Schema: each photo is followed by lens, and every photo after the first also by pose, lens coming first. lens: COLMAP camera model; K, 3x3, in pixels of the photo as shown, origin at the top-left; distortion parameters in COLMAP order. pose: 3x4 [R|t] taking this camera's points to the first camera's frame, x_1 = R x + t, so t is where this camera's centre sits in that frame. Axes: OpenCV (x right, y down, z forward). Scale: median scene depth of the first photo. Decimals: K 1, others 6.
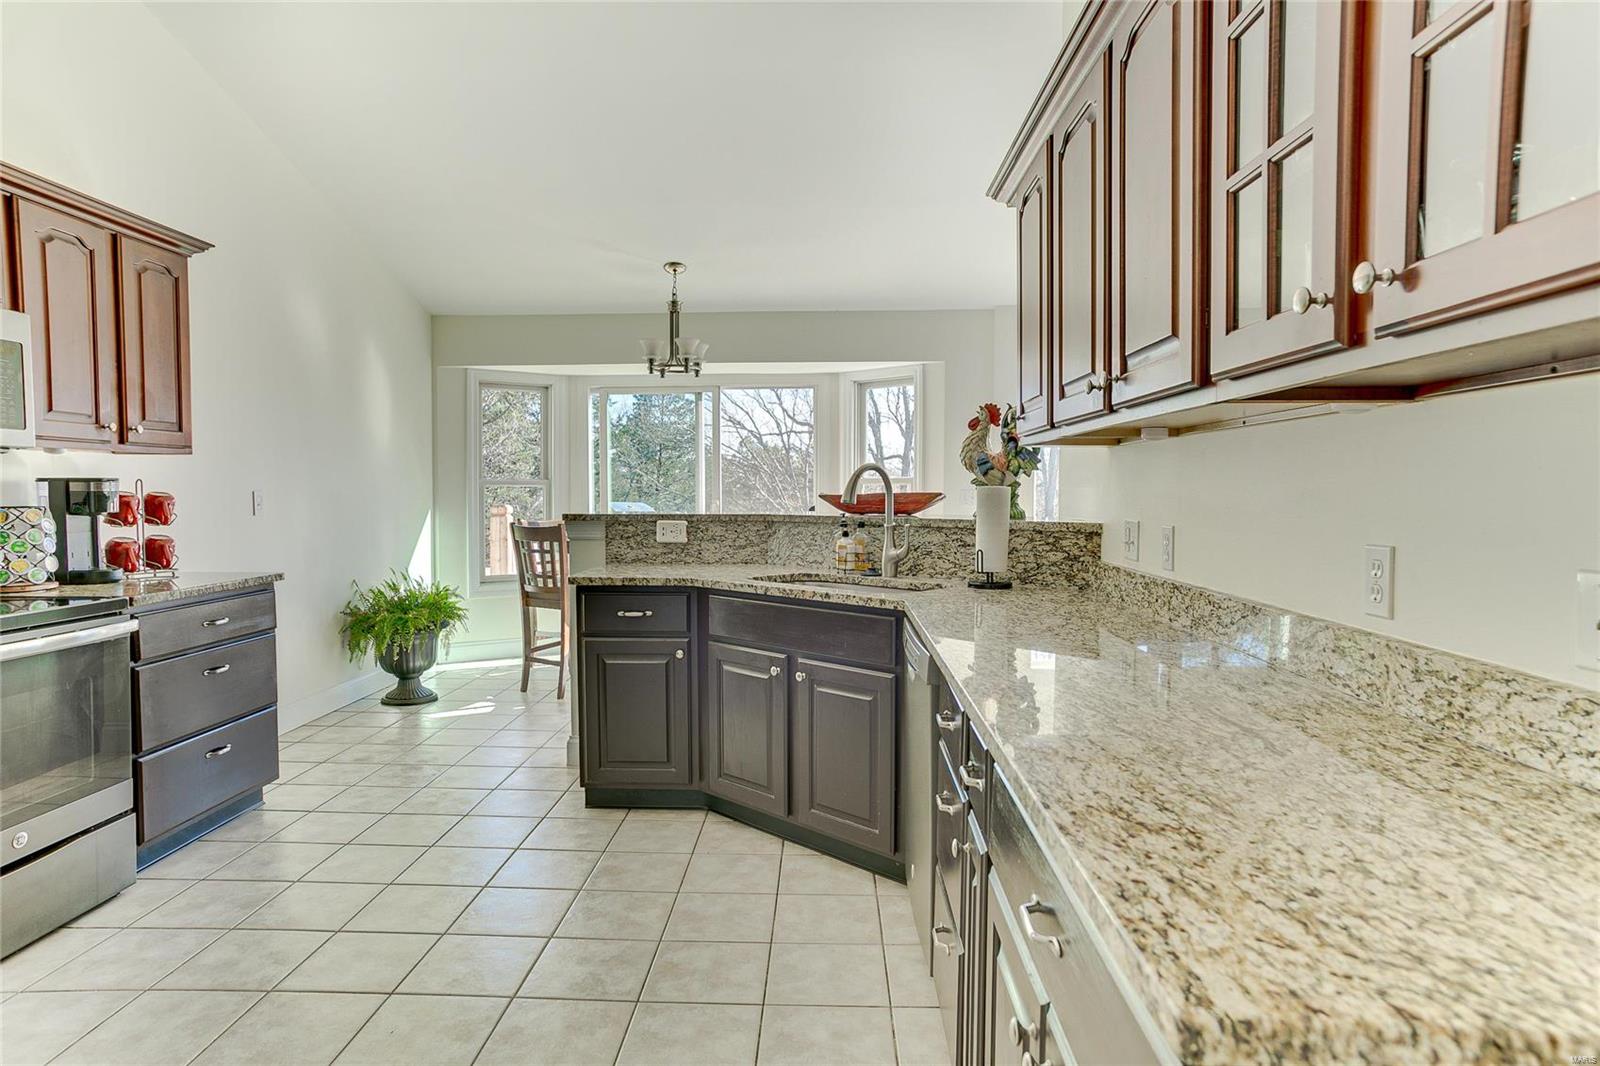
lens RADIAL K [[907.0, 0, 795.6], [0, 907.0, 528.6], [0, 0, 1]] dist [-0.091528, 0.072566]
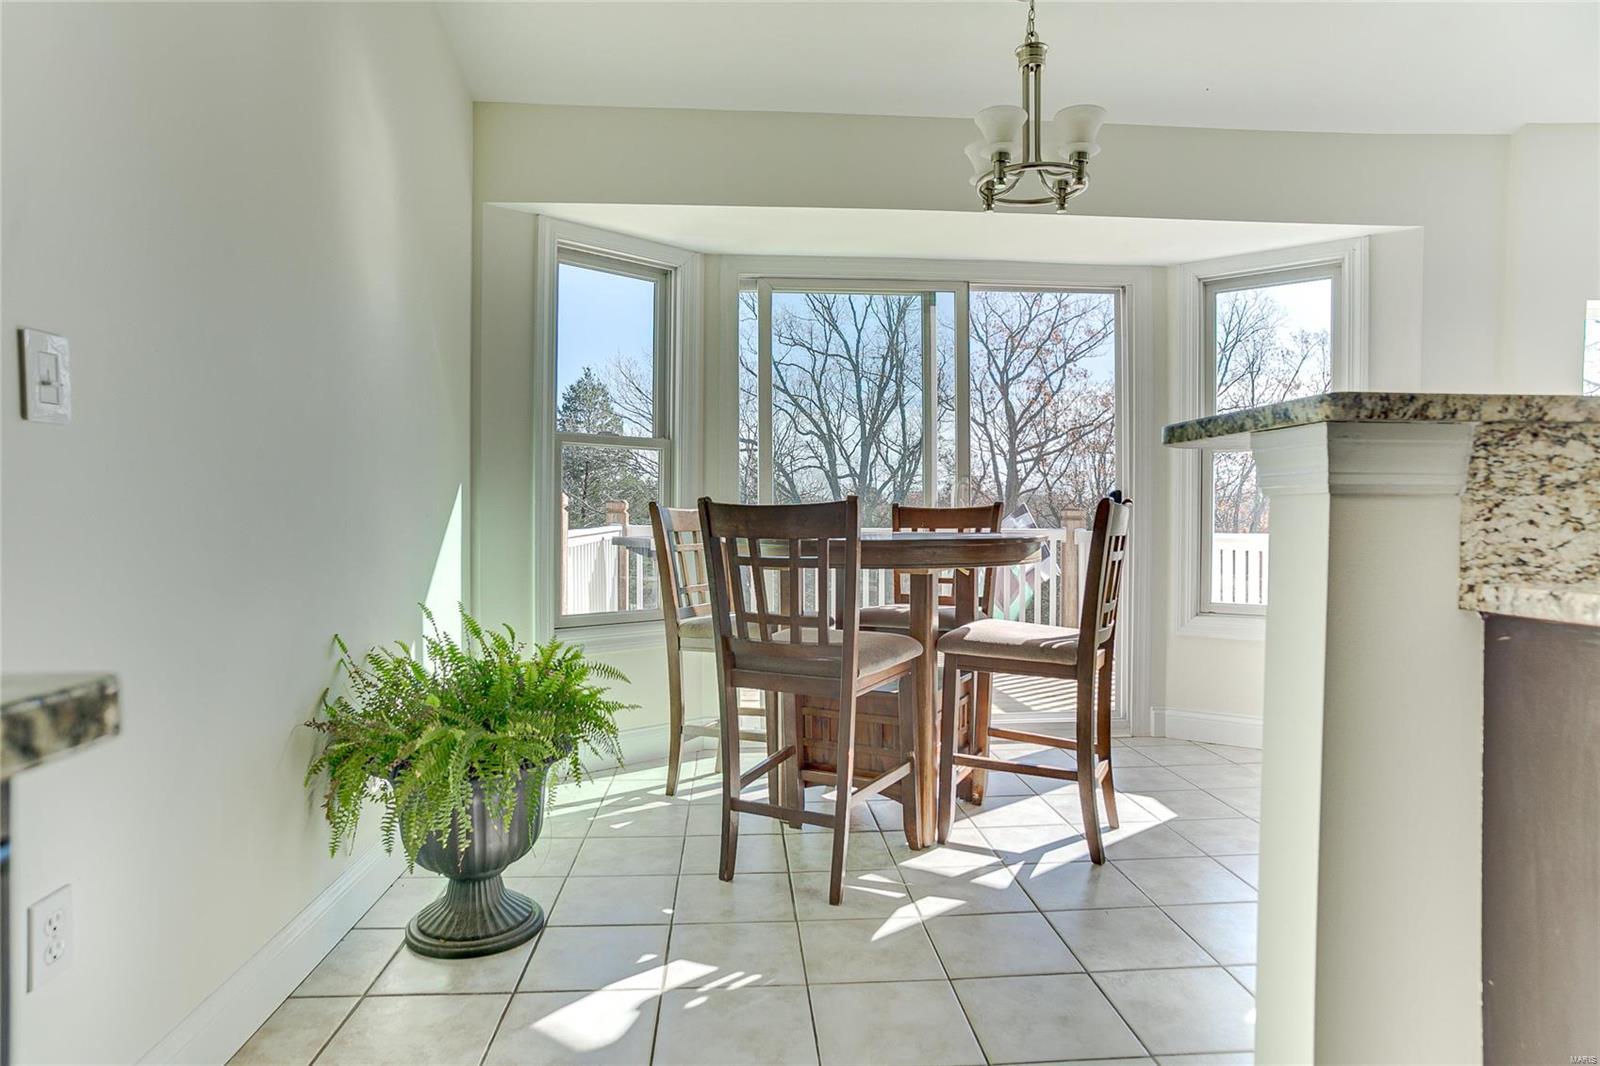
lens RADIAL K [[907.0, 0, 795.6], [0, 907.0, 528.6], [0, 0, 1]] dist [-0.091528, 0.072566]
pose [[0.995175, 0.000661, 0.098113, -0.330737], [0.001988, 0.999636, -0.026893, 0.022045], [-0.098095, 0.026958, 0.994812, 0.586455]]
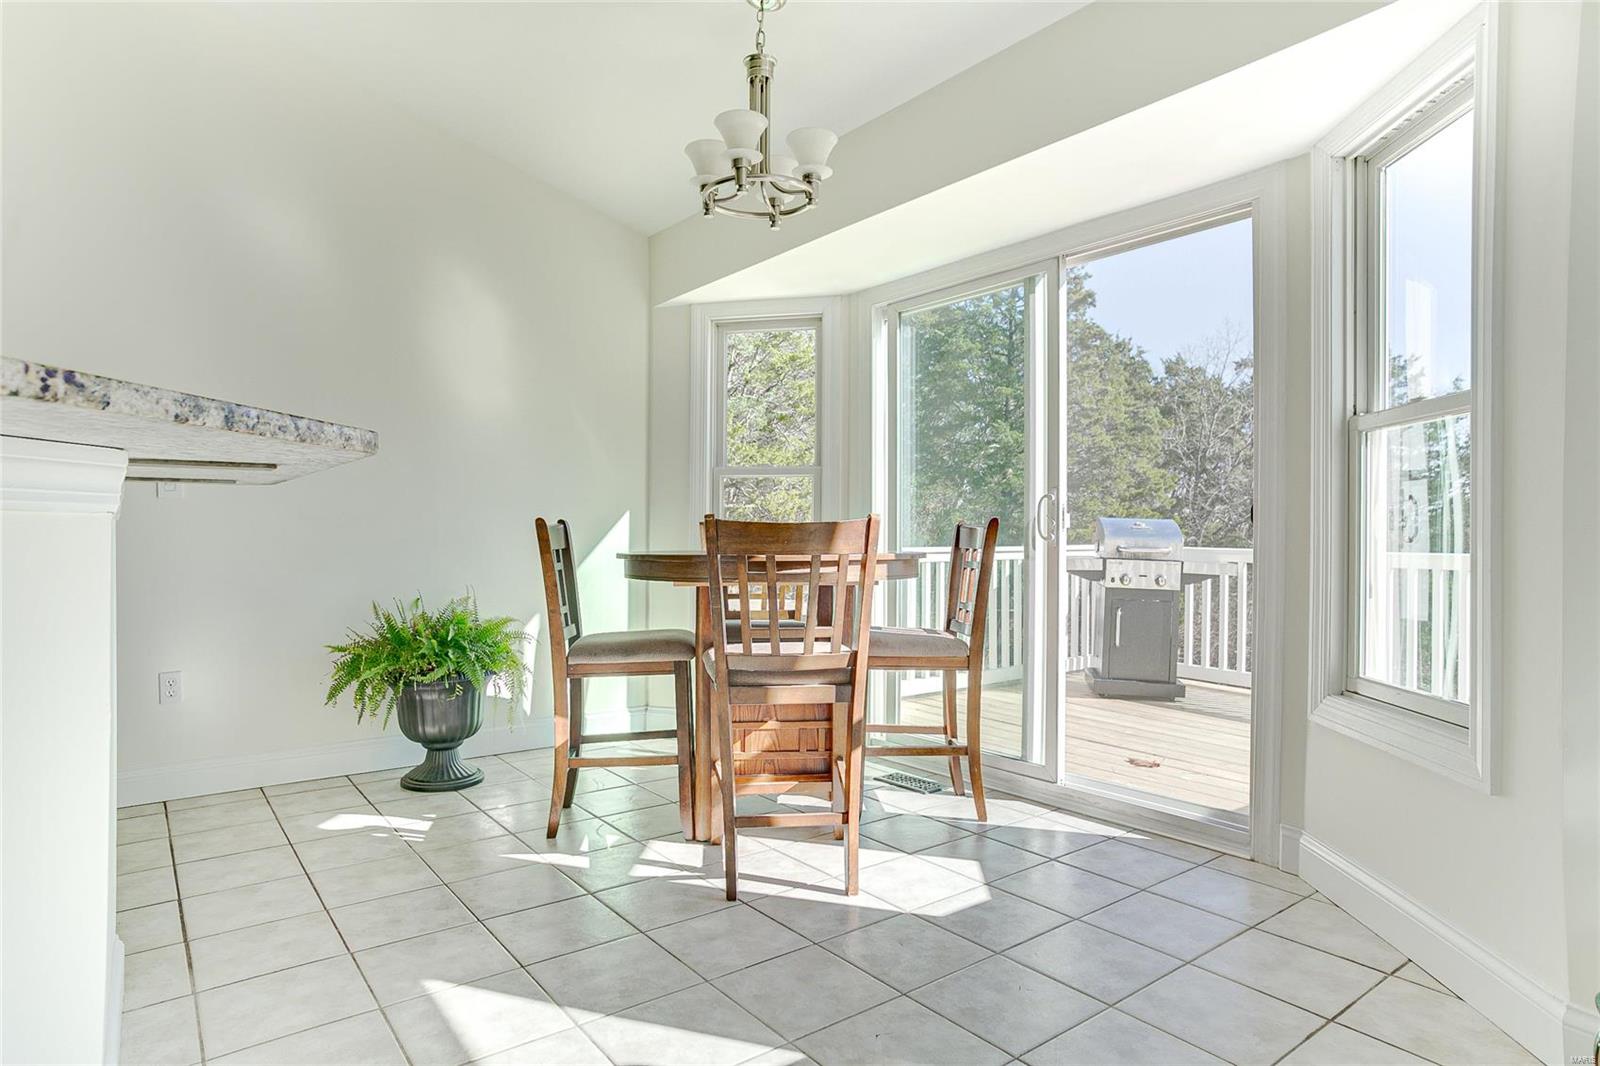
lens RADIAL K [[907.0, 0, 795.6], [0, 907.0, 528.6], [0, 0, 1]] dist [-0.091528, 0.072566]
pose [[0.626362, 0.007482, -0.779497, 0.250394], [-0.027652, 0.999538, -0.012626, 0.003431], [0.779042, 0.029464, 0.626279, 0.782501]]
